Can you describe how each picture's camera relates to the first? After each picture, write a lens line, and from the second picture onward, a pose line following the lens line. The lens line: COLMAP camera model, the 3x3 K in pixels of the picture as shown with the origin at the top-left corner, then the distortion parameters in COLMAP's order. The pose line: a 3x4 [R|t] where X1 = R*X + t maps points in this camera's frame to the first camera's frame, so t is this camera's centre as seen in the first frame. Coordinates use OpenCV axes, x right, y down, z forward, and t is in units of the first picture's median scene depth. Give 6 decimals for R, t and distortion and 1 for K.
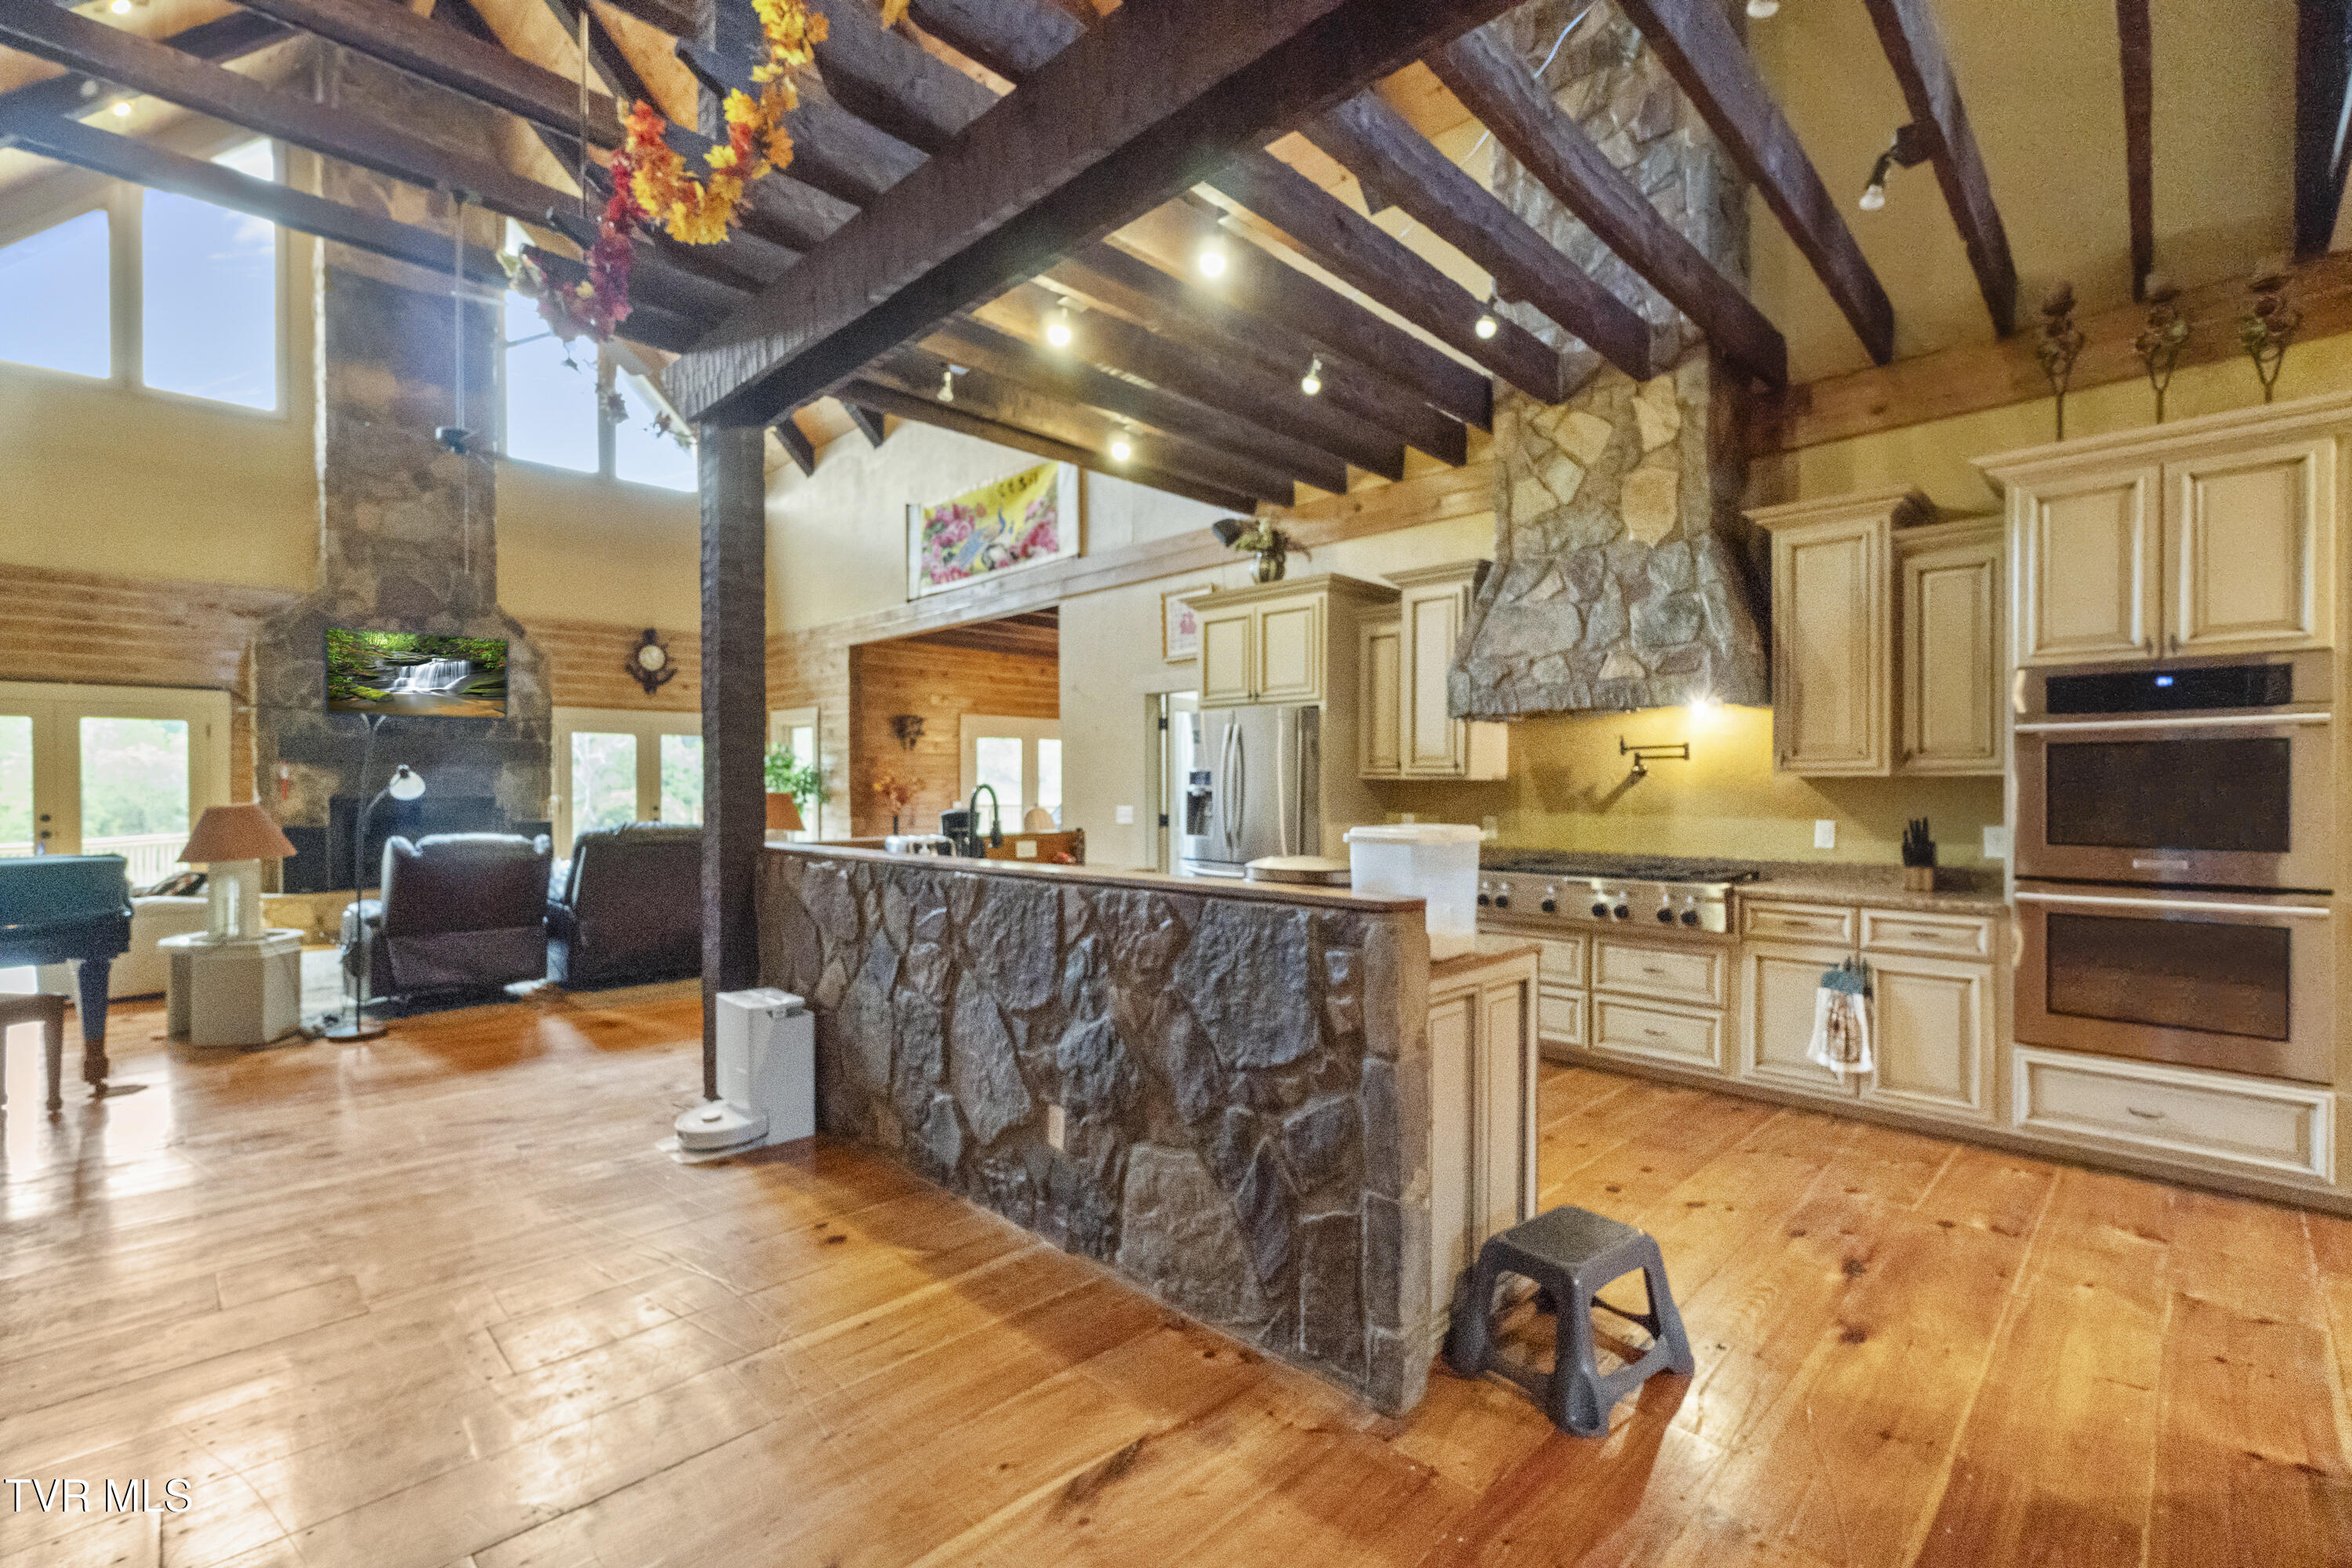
lens RADIAL K [[1026.2, 0, 1171.8], [0, 1026.2, 784.0], [0, 0, 1]] dist [-0.004686, 0.002233]
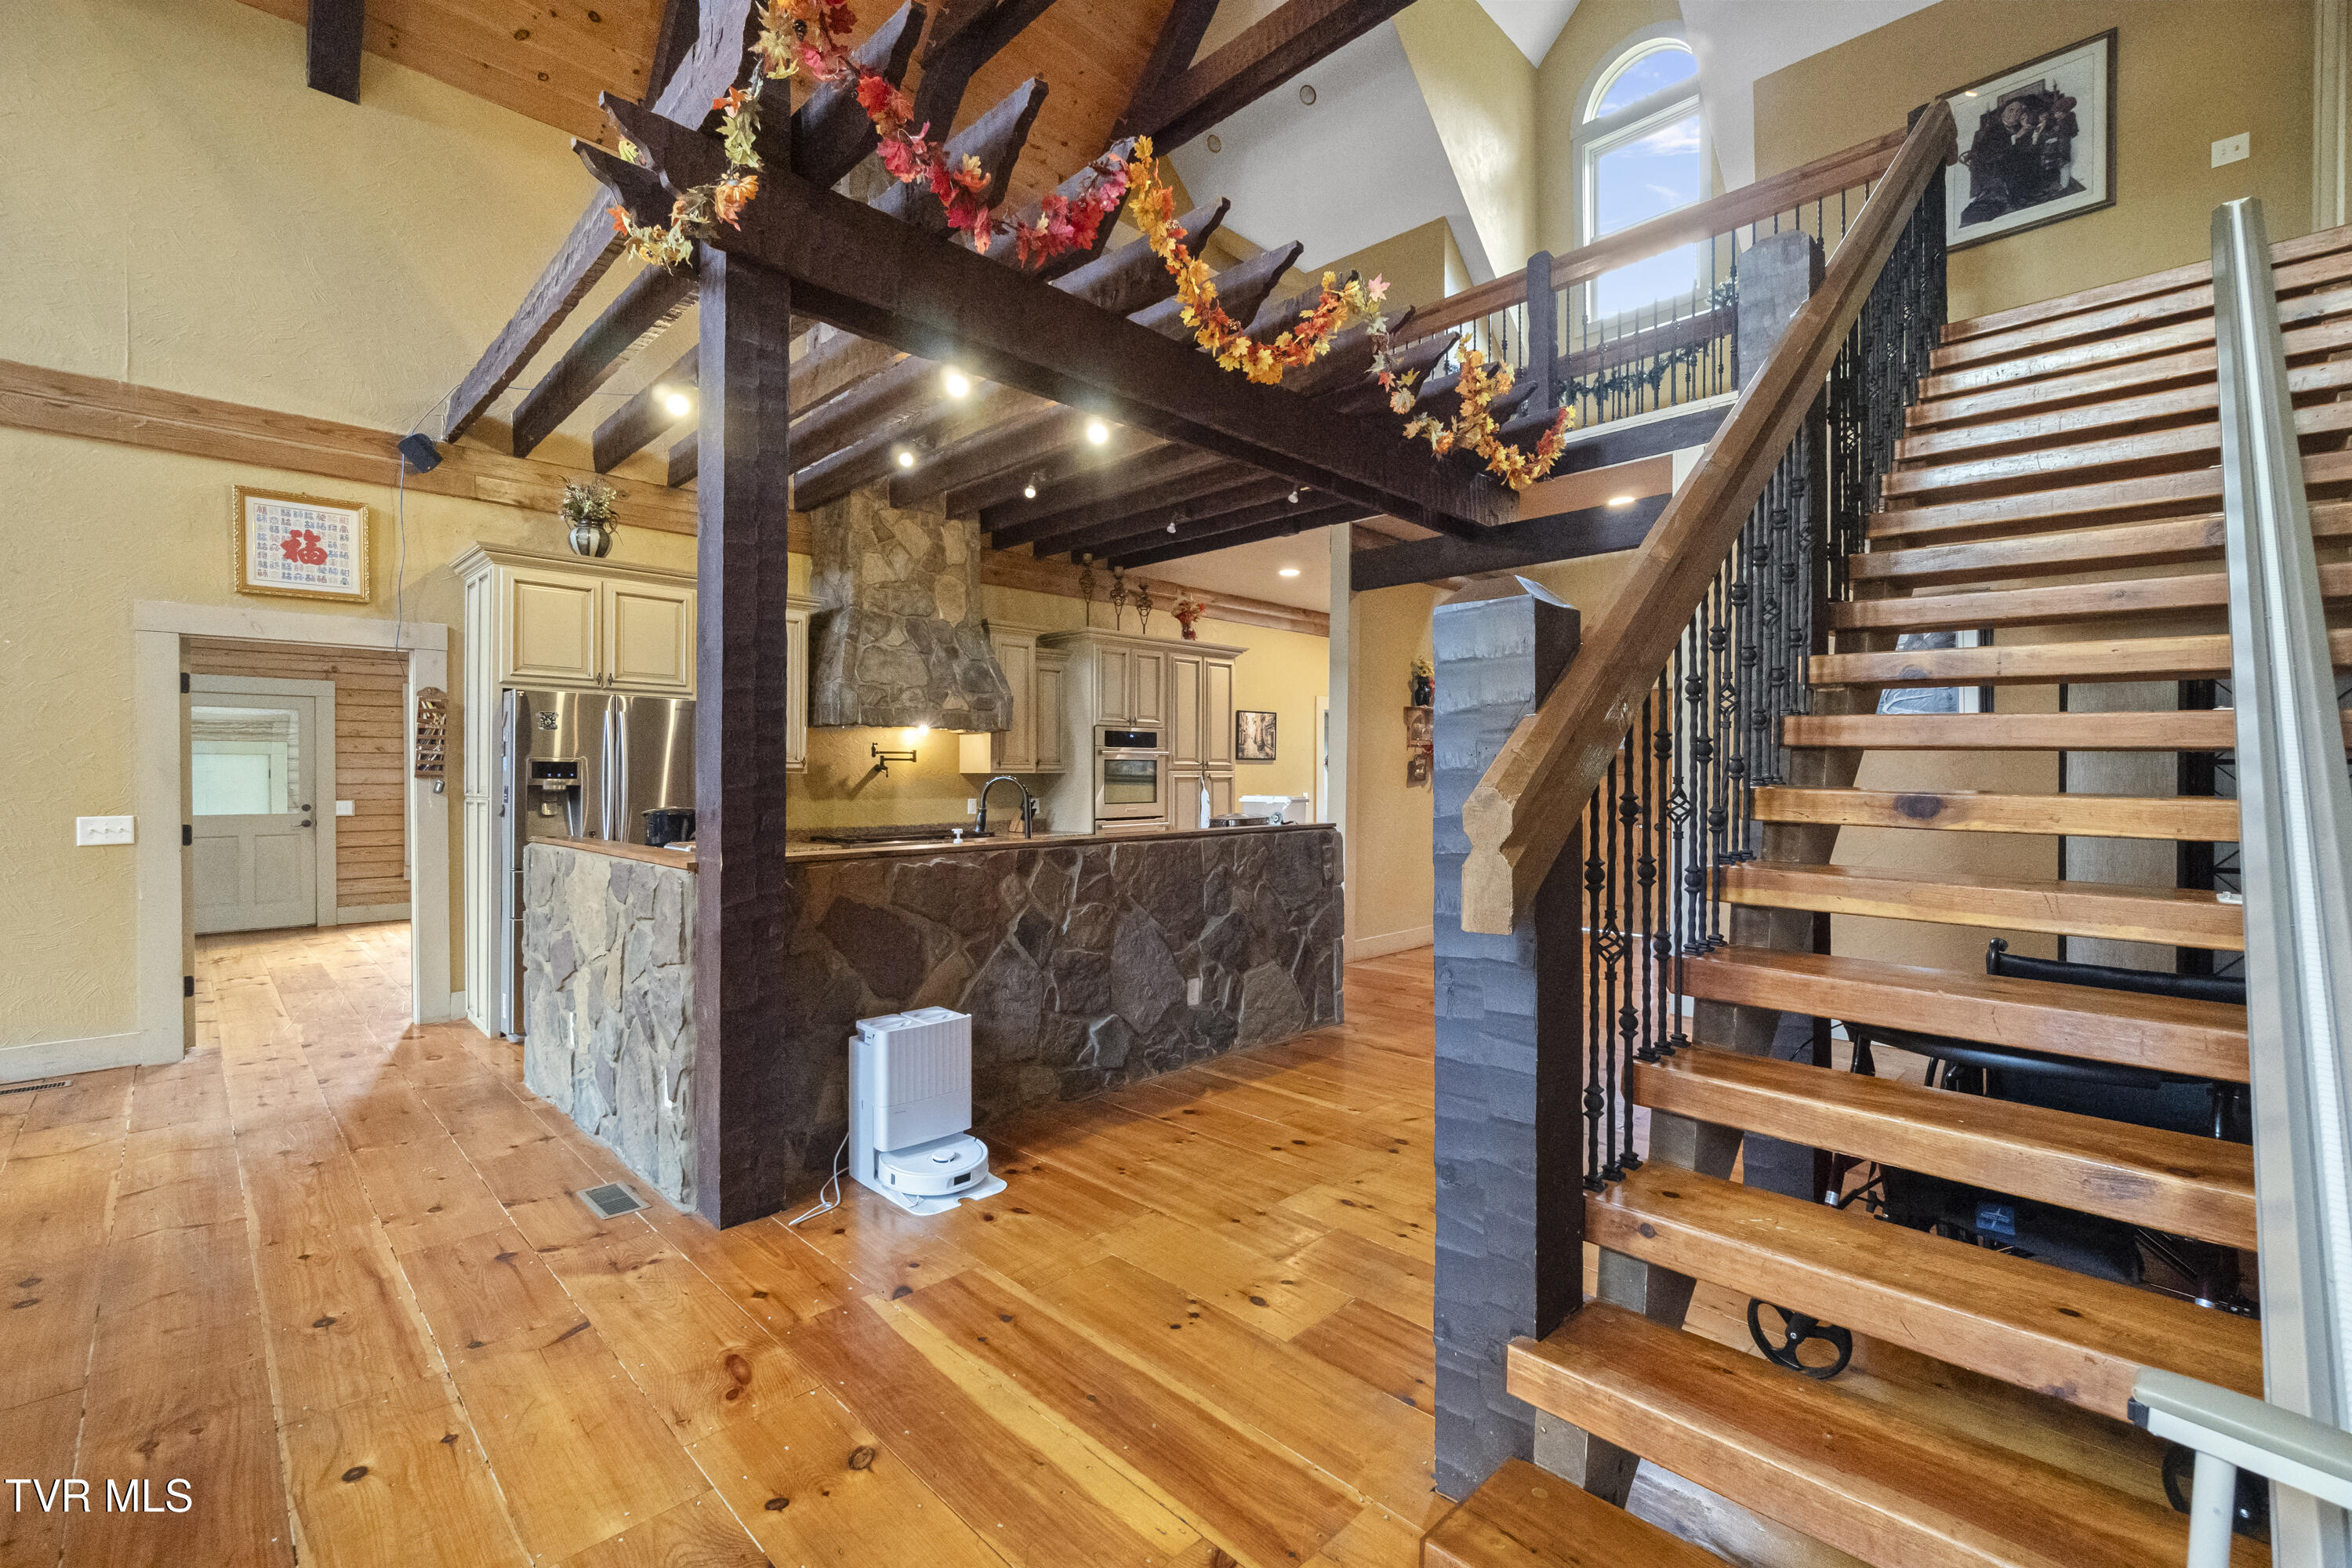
lens RADIAL K [[1026.2, 0, 1156.3], [0, 1026.2, 770.6], [0, 0, 1]] dist [-0.004686, 0.002233]
pose [[0.010727, 0.005413, 0.999928, -1.020069], [0.006267, 0.999965, -0.005480, 0.001074], [-0.999923, 0.006325, 0.010692, 0.623163]]
